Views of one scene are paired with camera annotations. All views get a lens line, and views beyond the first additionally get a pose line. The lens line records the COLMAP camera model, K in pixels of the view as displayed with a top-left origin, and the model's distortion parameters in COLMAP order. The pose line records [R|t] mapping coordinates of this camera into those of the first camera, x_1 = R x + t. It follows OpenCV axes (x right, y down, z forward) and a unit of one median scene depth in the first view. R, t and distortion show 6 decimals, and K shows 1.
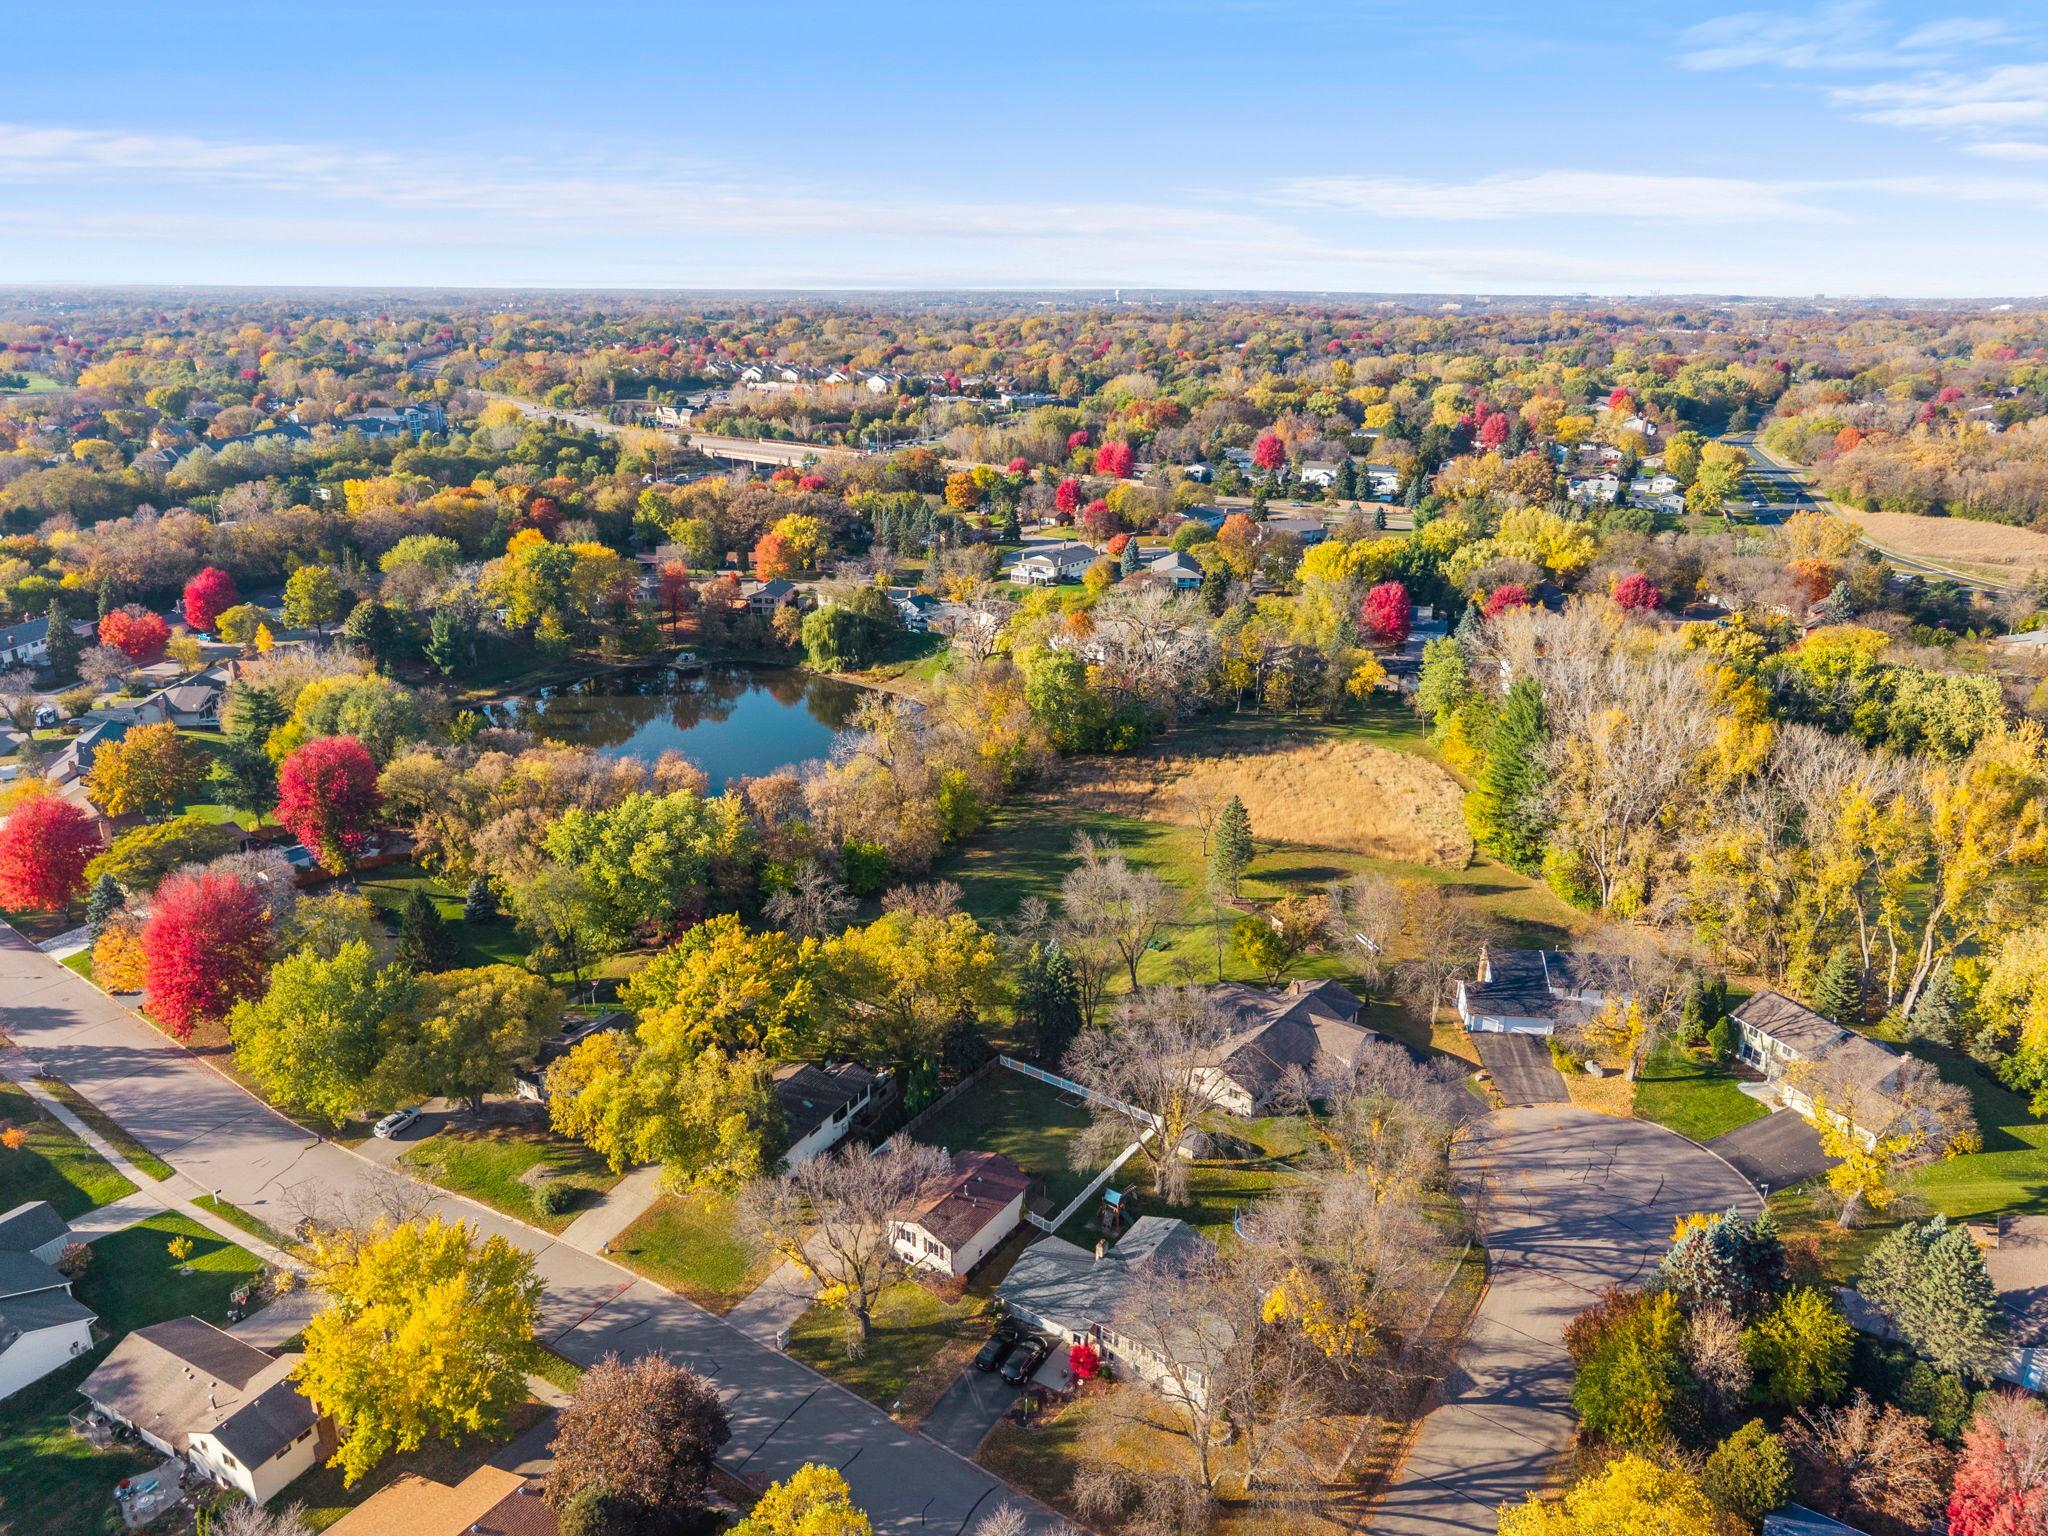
lens RADIAL K [[1383.5, 0, 1024.0], [0, 1383.5, 768.0], [0, 0, 1]] dist [0.003886, -0.027306]
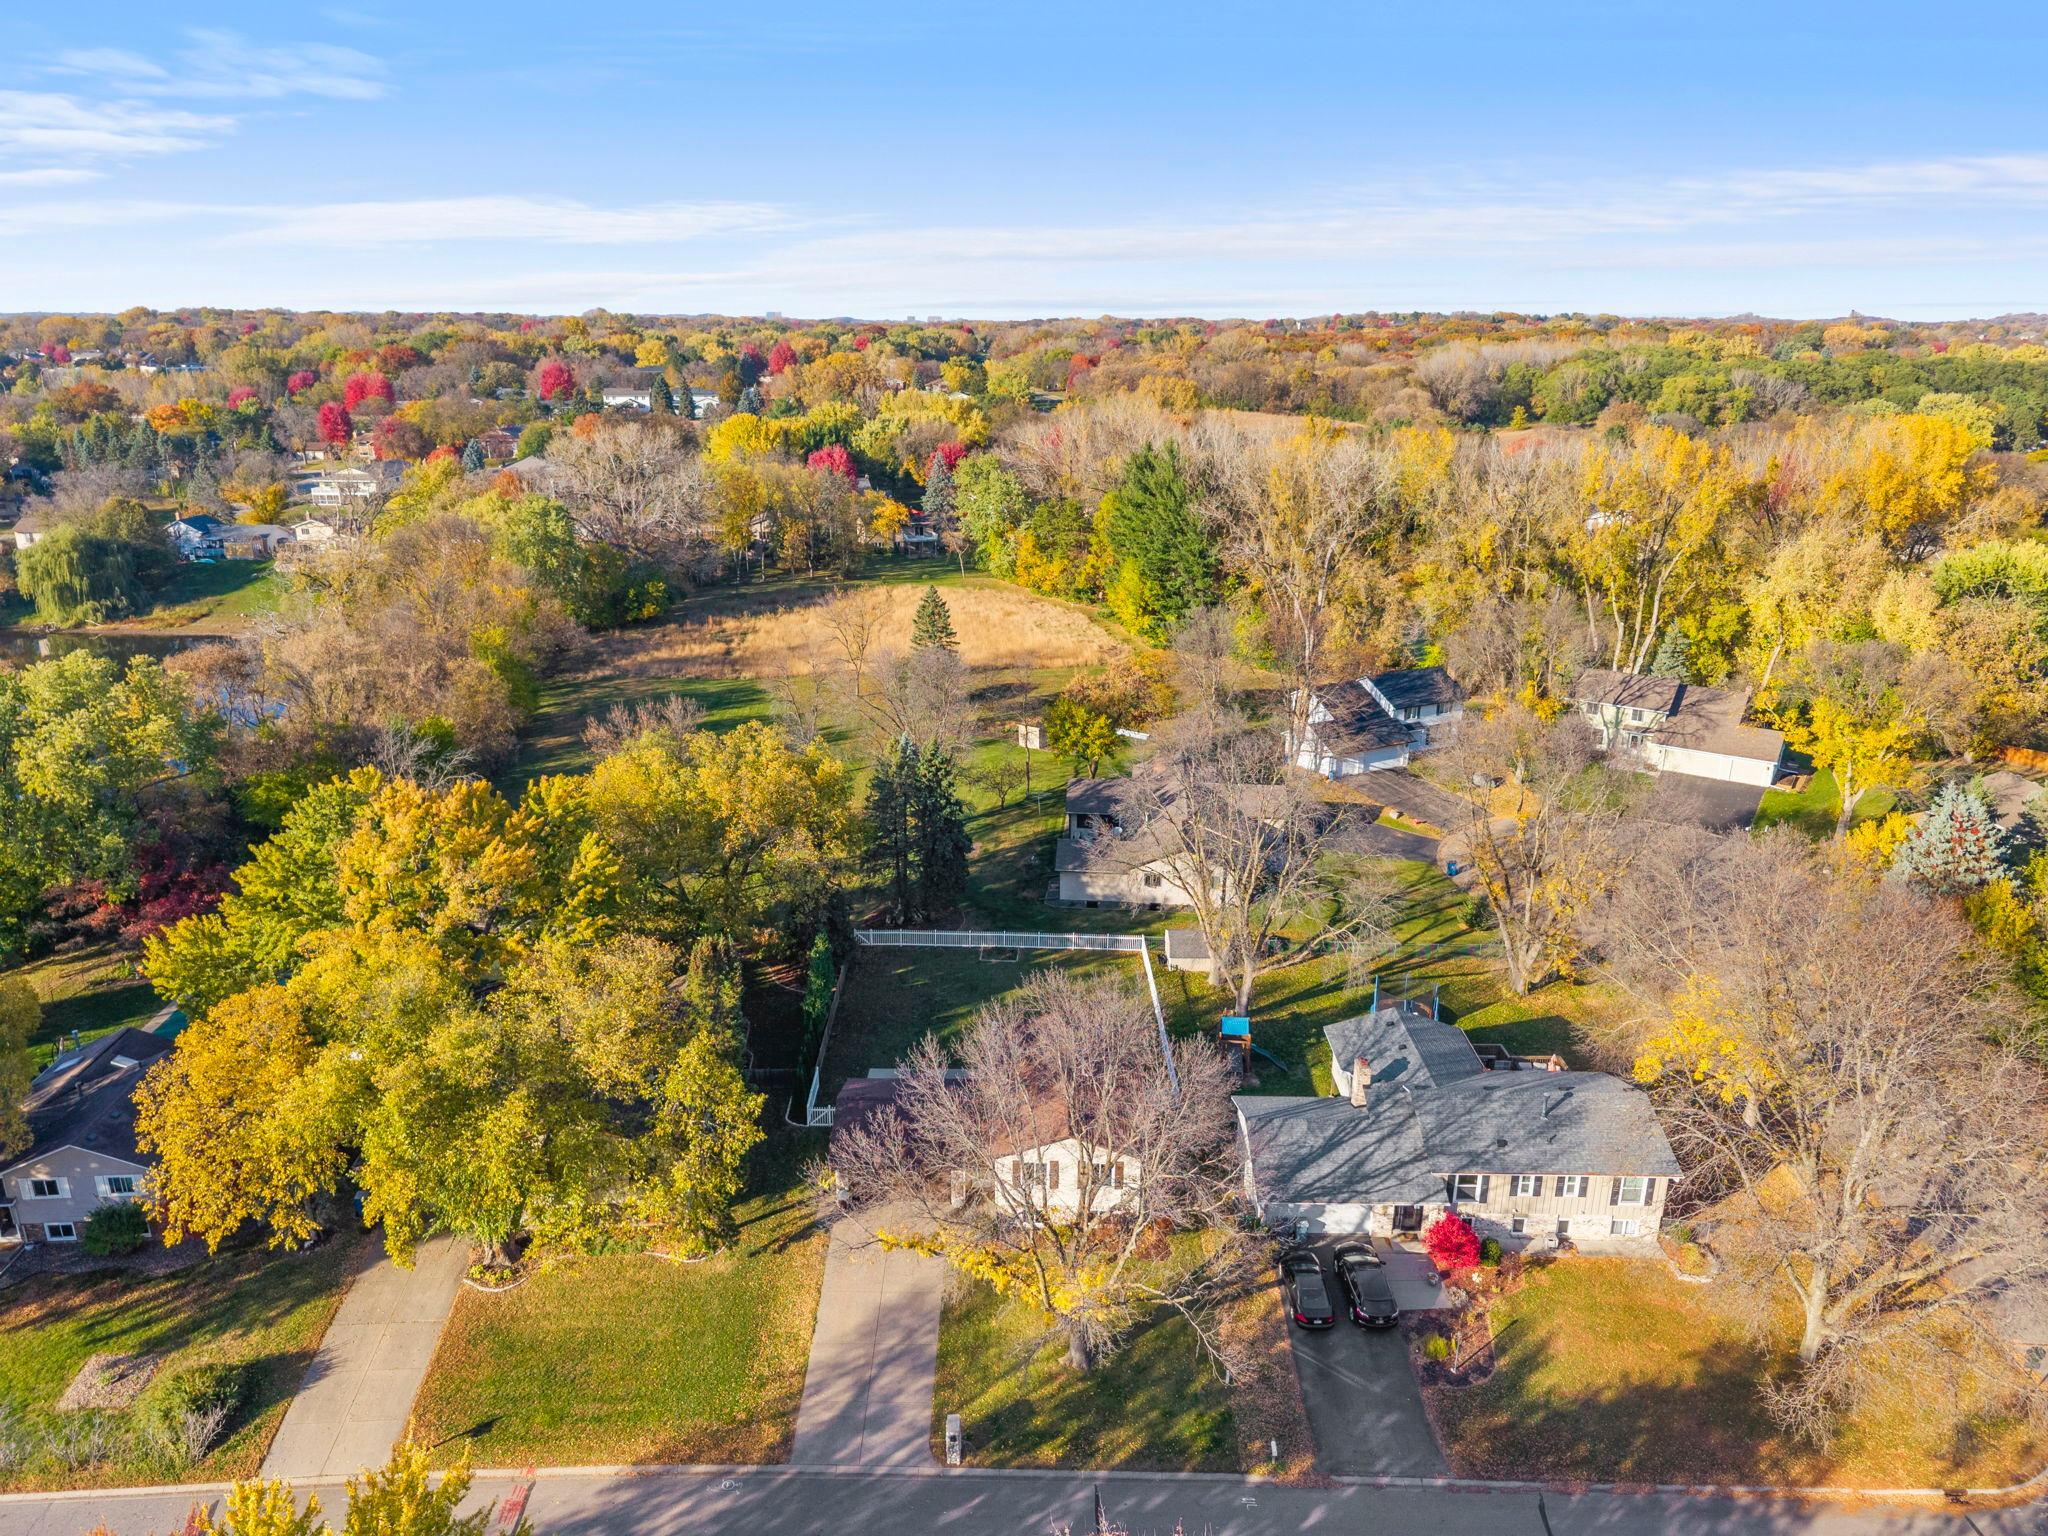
lens RADIAL K [[1383.5, 0, 1024.0], [0, 1383.5, 768.0], [0, 0, 1]] dist [0.003886, -0.027306]
pose [[0.825973, -0.165811, 0.538771, -0.173507], [0.181188, 0.983136, 0.024794, 0.082647], [-0.533797, 0.077140, 0.842087, 0.263774]]
